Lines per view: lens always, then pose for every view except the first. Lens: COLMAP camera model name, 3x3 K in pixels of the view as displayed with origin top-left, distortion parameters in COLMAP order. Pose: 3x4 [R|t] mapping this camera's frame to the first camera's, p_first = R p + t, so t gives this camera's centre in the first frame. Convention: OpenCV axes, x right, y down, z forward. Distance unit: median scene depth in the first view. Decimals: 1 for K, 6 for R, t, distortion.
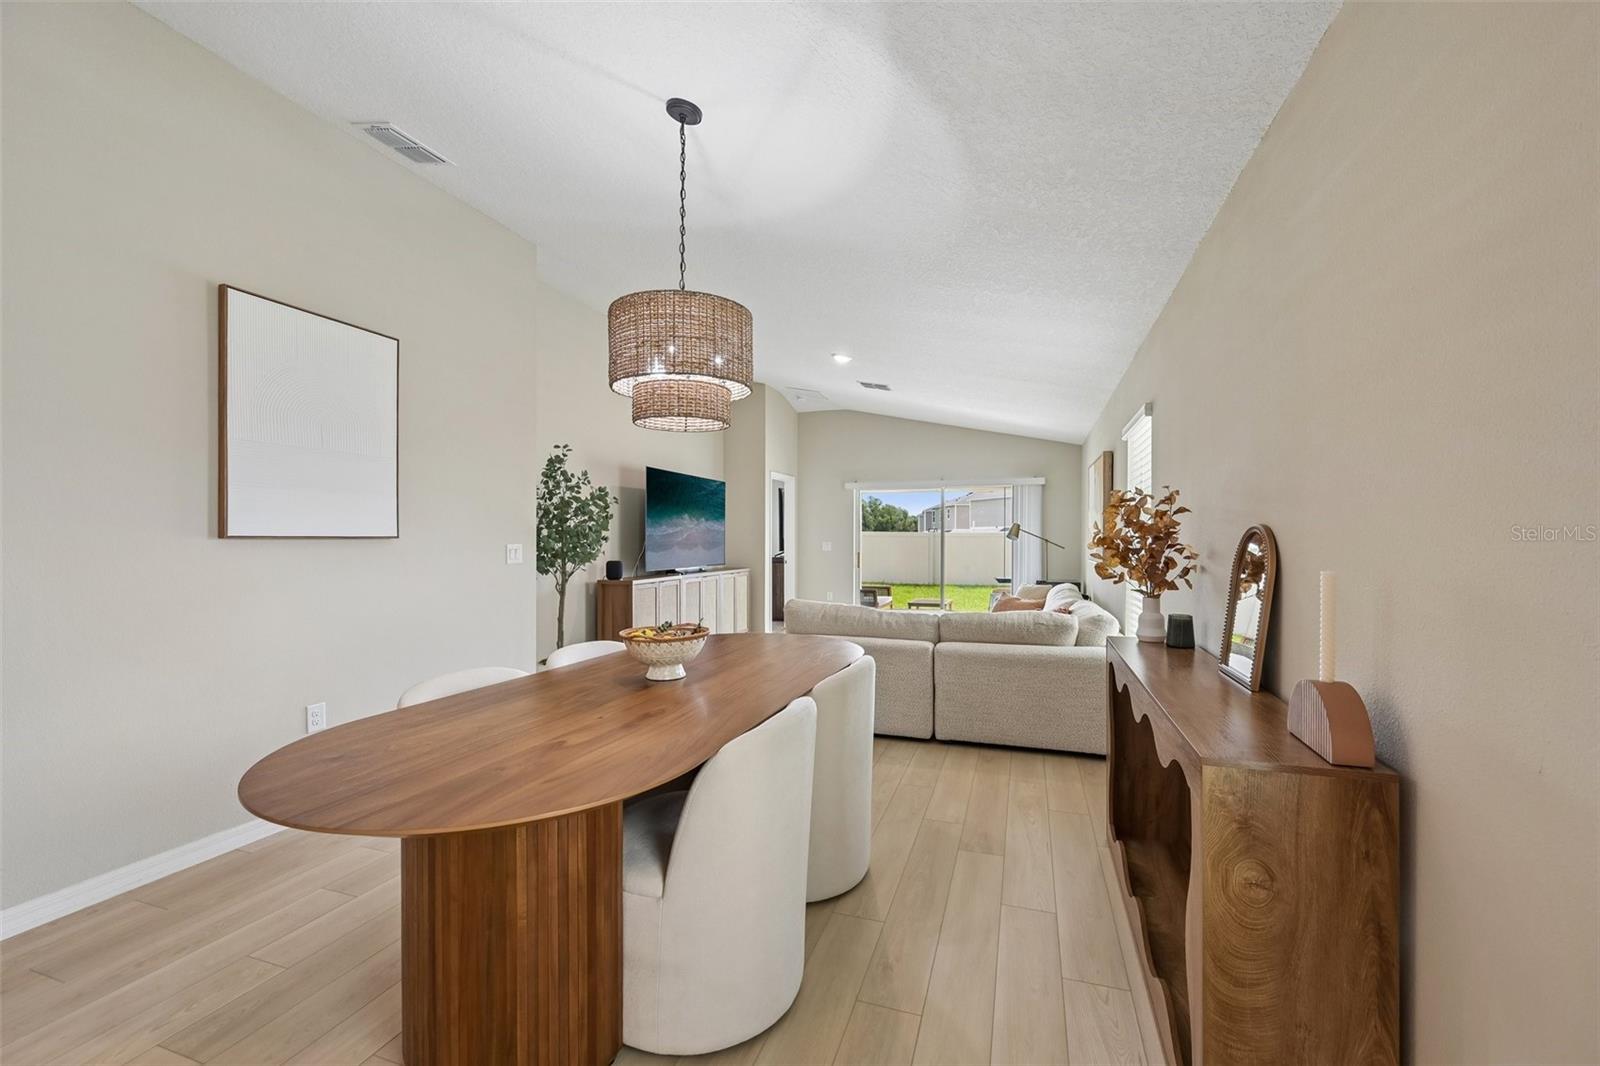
lens RADIAL K [[647.7, 0, 801.4], [0, 647.7, 546.3], [0, 0, 1]] dist [0.004659, -0.000217]
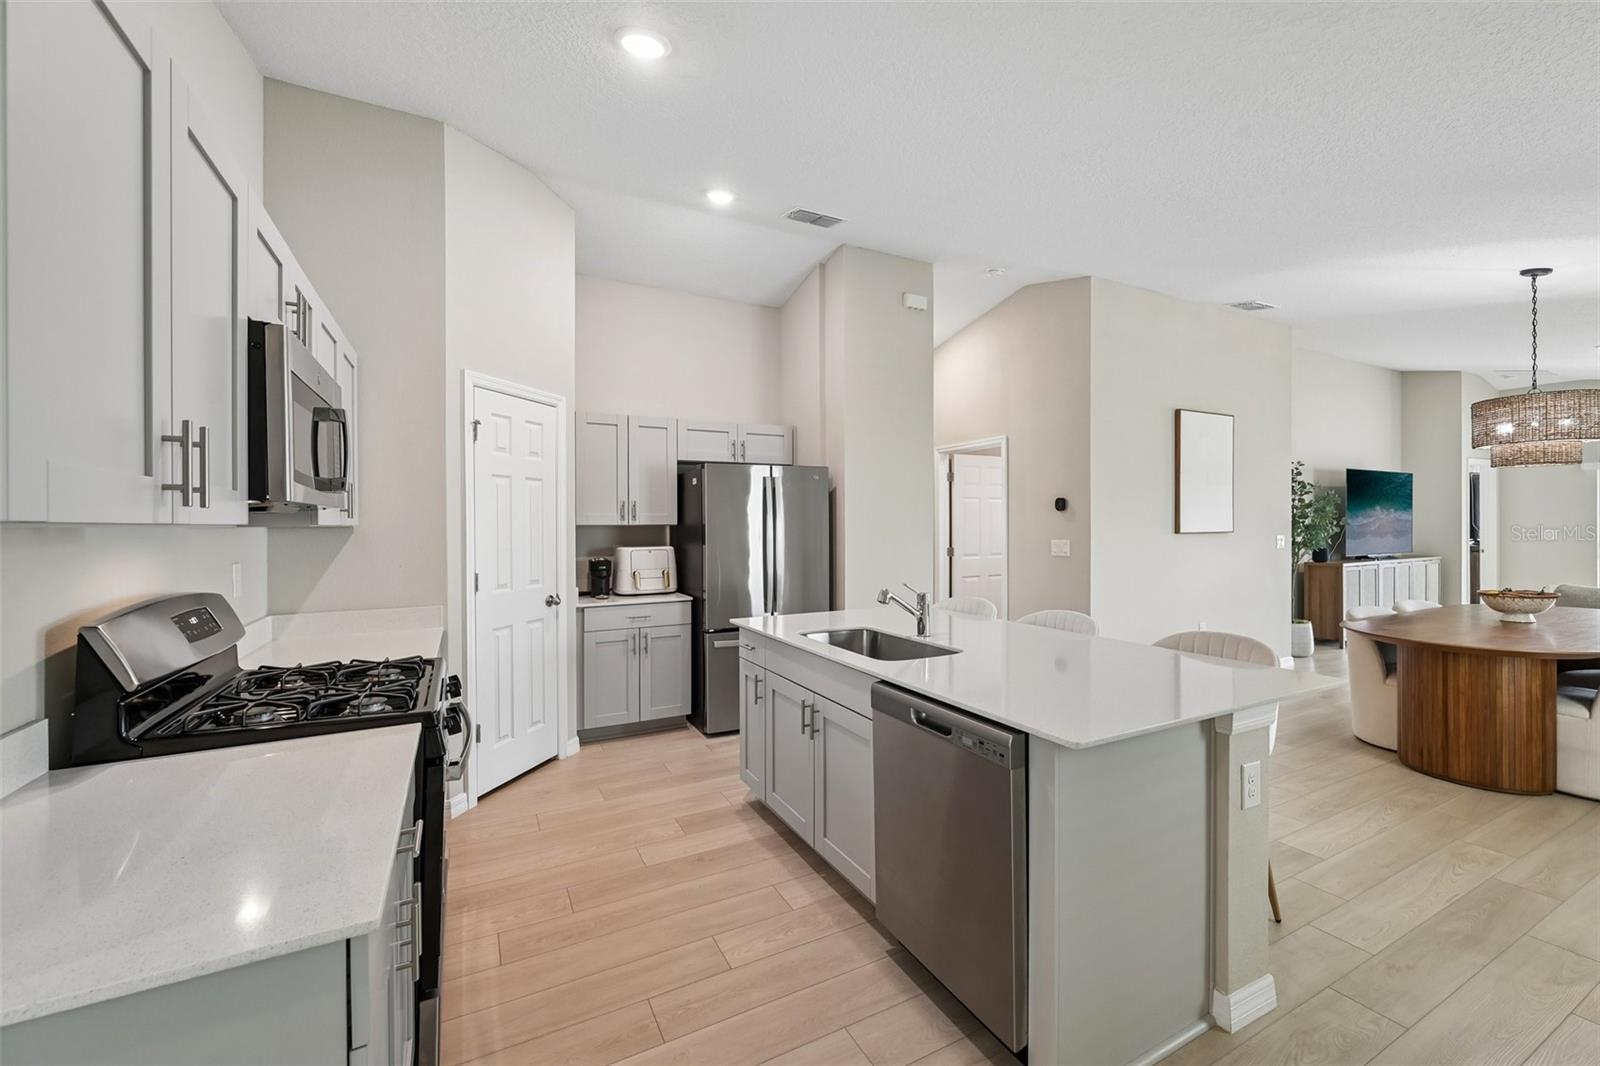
lens RADIAL K [[647.7, 0, 803.9], [0, 647.7, 526.6], [0, 0, 1]] dist [0.004659, -0.000217]
pose [[0.735778, -0.002746, -0.677217, -0.163303], [0.000222, 0.999993, -0.003814, -0.011473], [0.677223, 0.002656, 0.735773, -0.548829]]
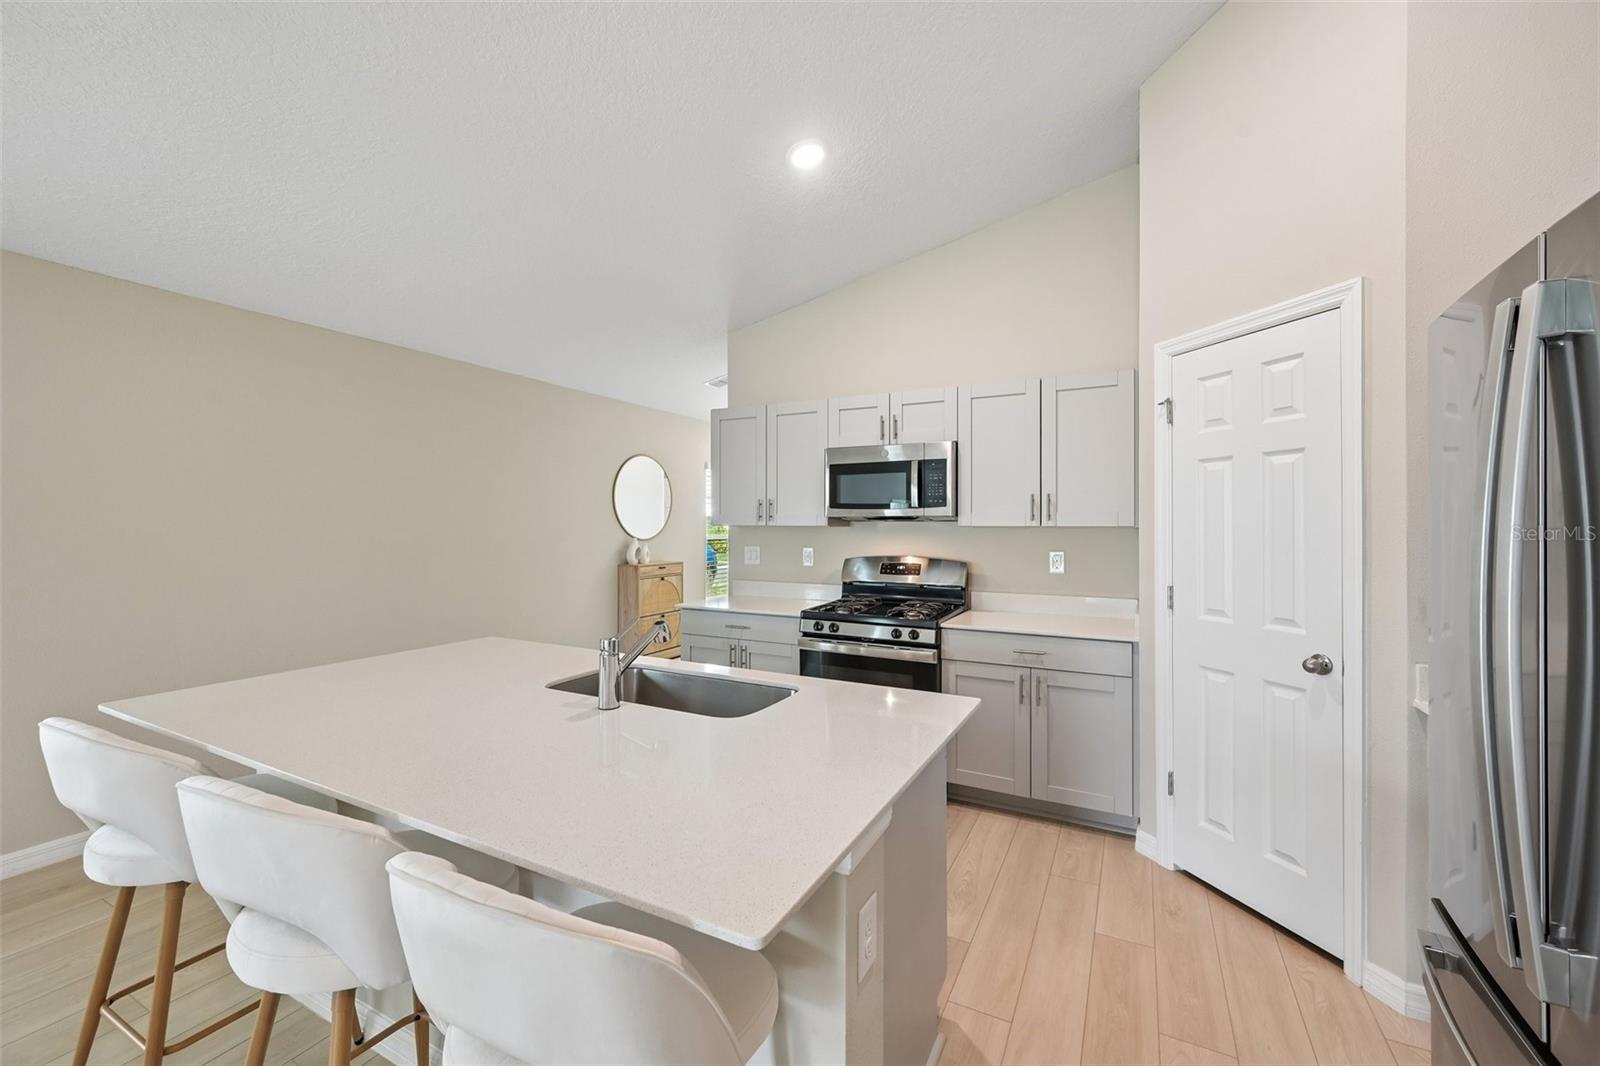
lens RADIAL K [[647.7, 0, 794.1], [0, 647.7, 526.0], [0, 0, 1]] dist [0.004659, -0.000217]
pose [[-0.989679, -0.002922, 0.143275, -0.526849], [-0.001276, 0.999932, 0.011578, -0.020033], [-0.143299, 0.011276, -0.989615, 0.113864]]
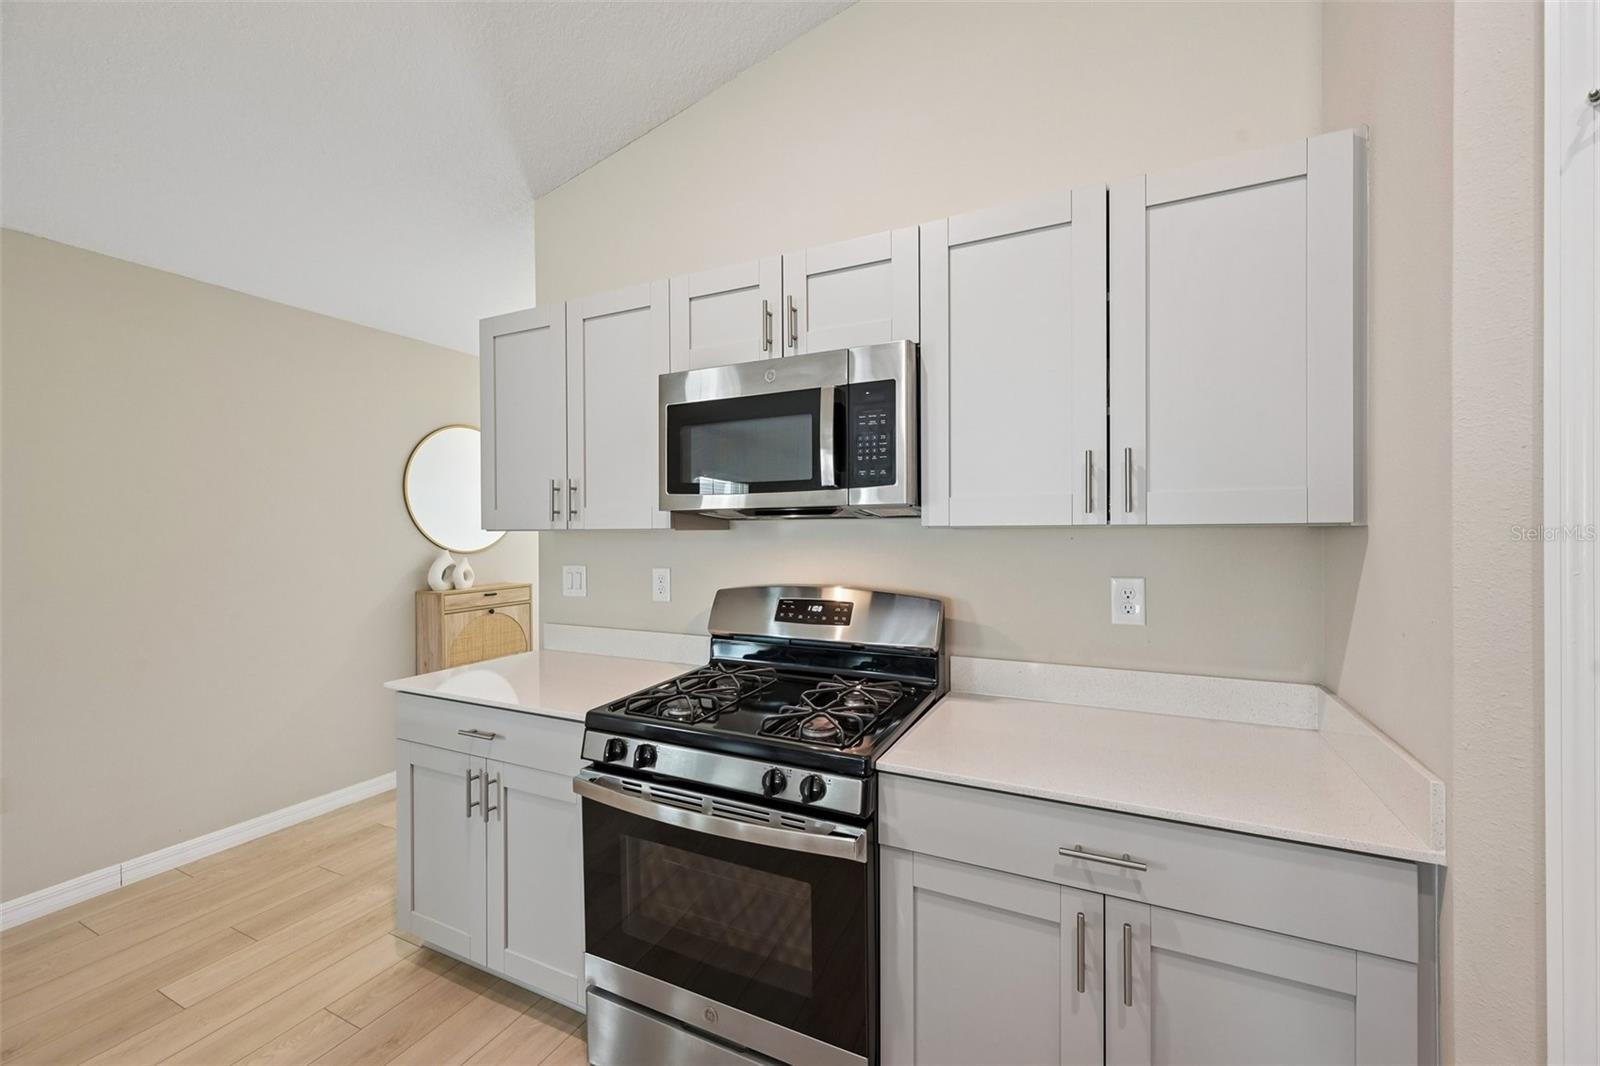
lens RADIAL K [[647.7, 0, 791.6], [0, 647.7, 538.6], [0, 0, 1]] dist [0.004659, -0.000217]
pose [[-0.992482, 0.002957, 0.122354, -0.567666], [0.005752, 0.999730, 0.022500, -0.015001], [-0.122254, 0.023034, -0.992231, -0.202473]]
